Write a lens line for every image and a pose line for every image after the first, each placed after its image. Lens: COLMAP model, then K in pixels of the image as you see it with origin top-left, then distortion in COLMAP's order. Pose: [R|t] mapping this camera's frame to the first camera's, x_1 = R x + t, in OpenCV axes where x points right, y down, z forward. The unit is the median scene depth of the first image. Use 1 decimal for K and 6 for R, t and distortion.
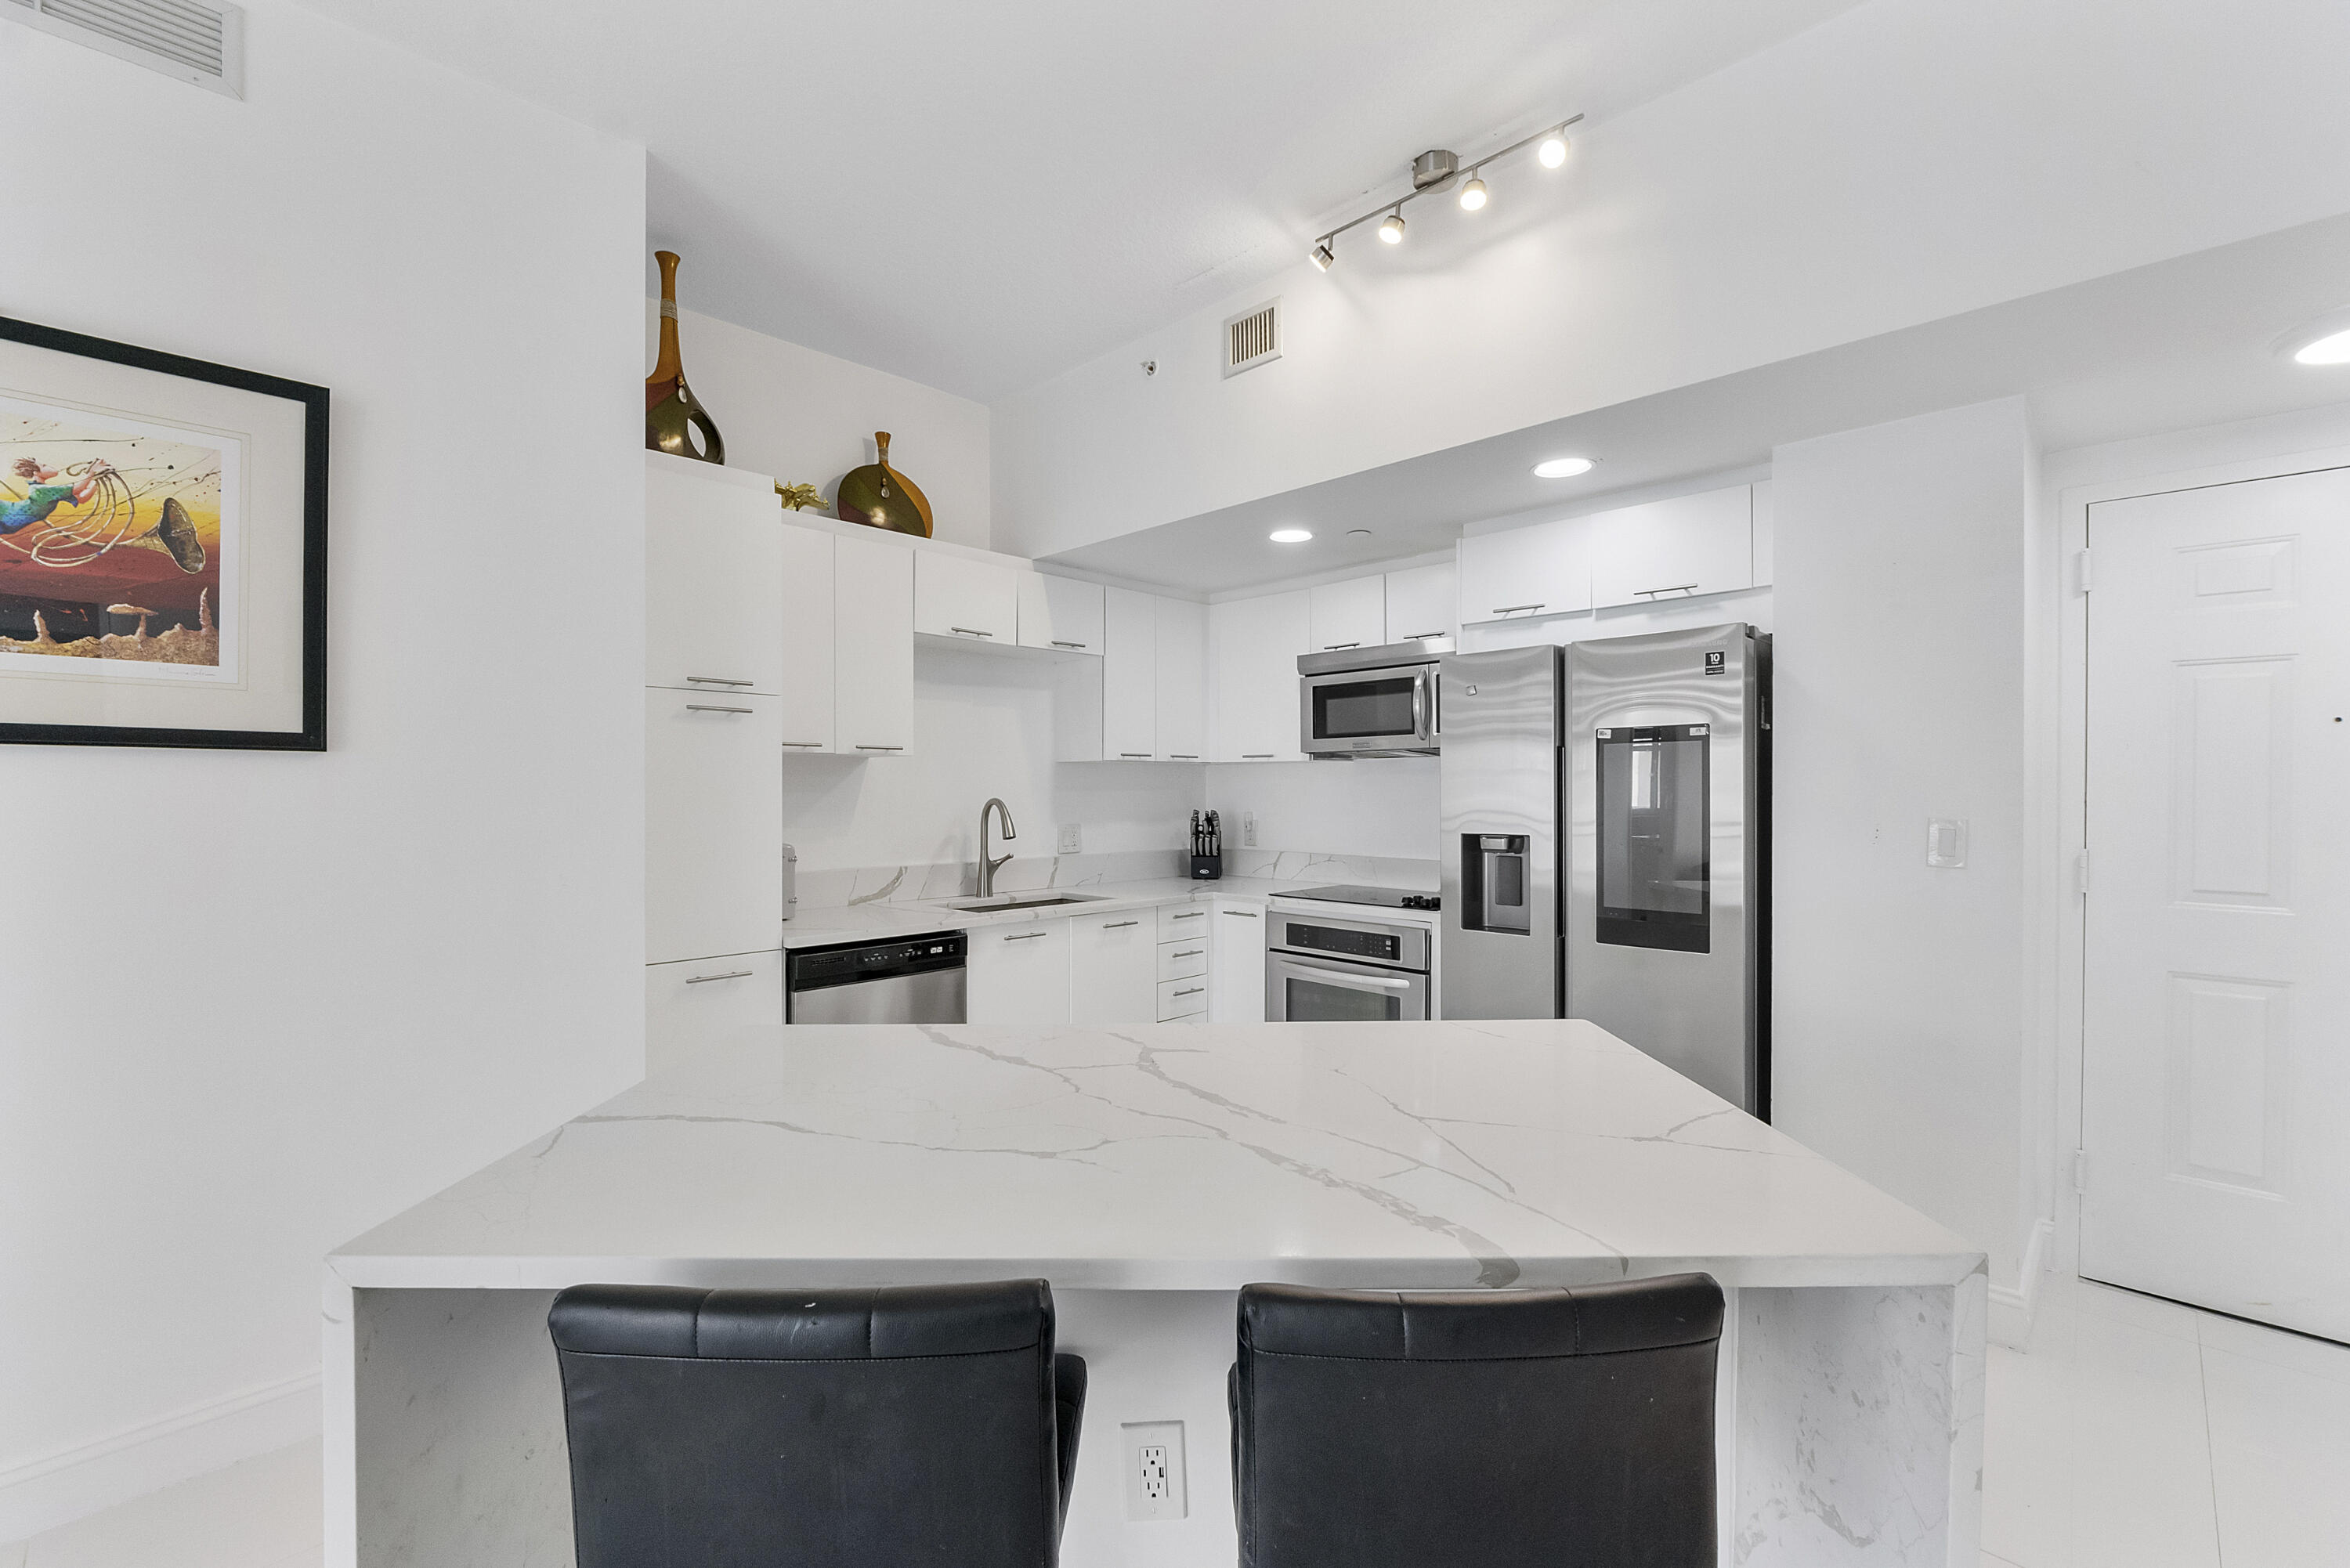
lens RADIAL K [[1011.8, 0, 1180.8], [0, 1011.8, 796.7], [0, 0, 1]] dist [-0.002711, -0.000320]
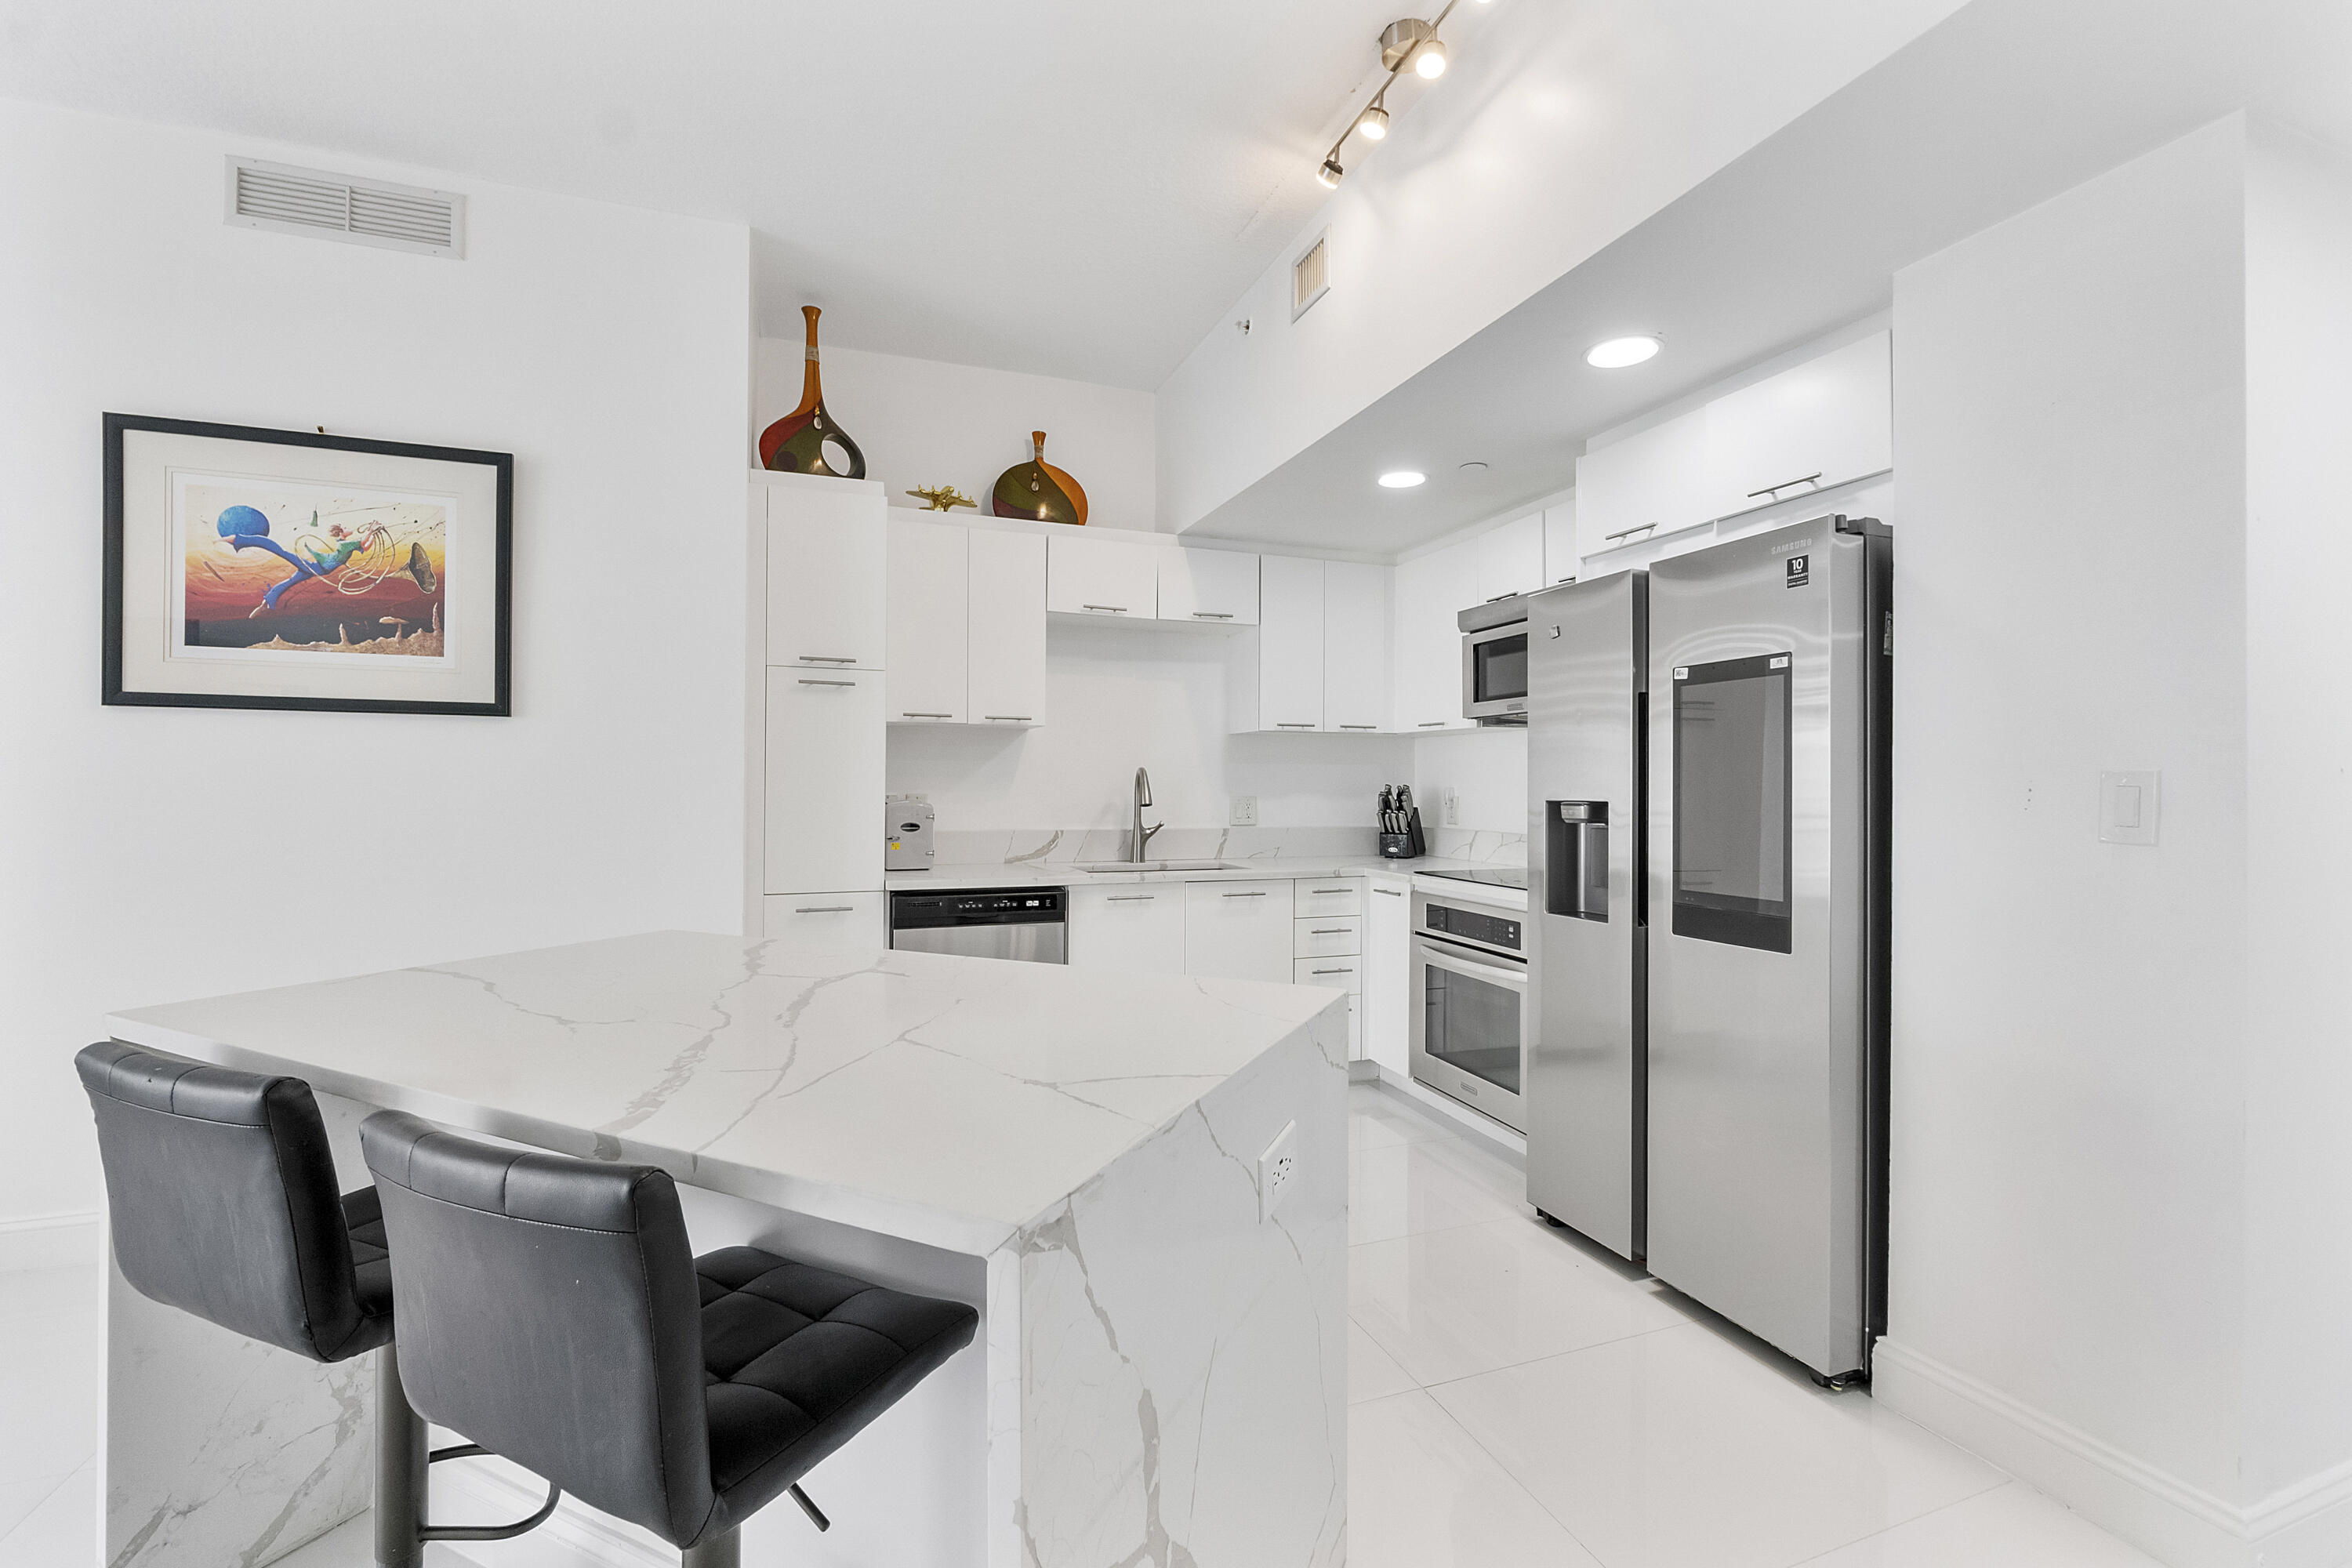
lens RADIAL K [[1011.9, 0, 1176.0], [0, 1011.9, 784.0], [0, 0, 1]] dist [-0.002279, -0.000177]
pose [[0.901226, 0.005237, -0.433317, 0.385175], [-0.009074, 0.999936, -0.006787, 0.032591], [0.433254, 0.010049, 0.901216, 0.100521]]
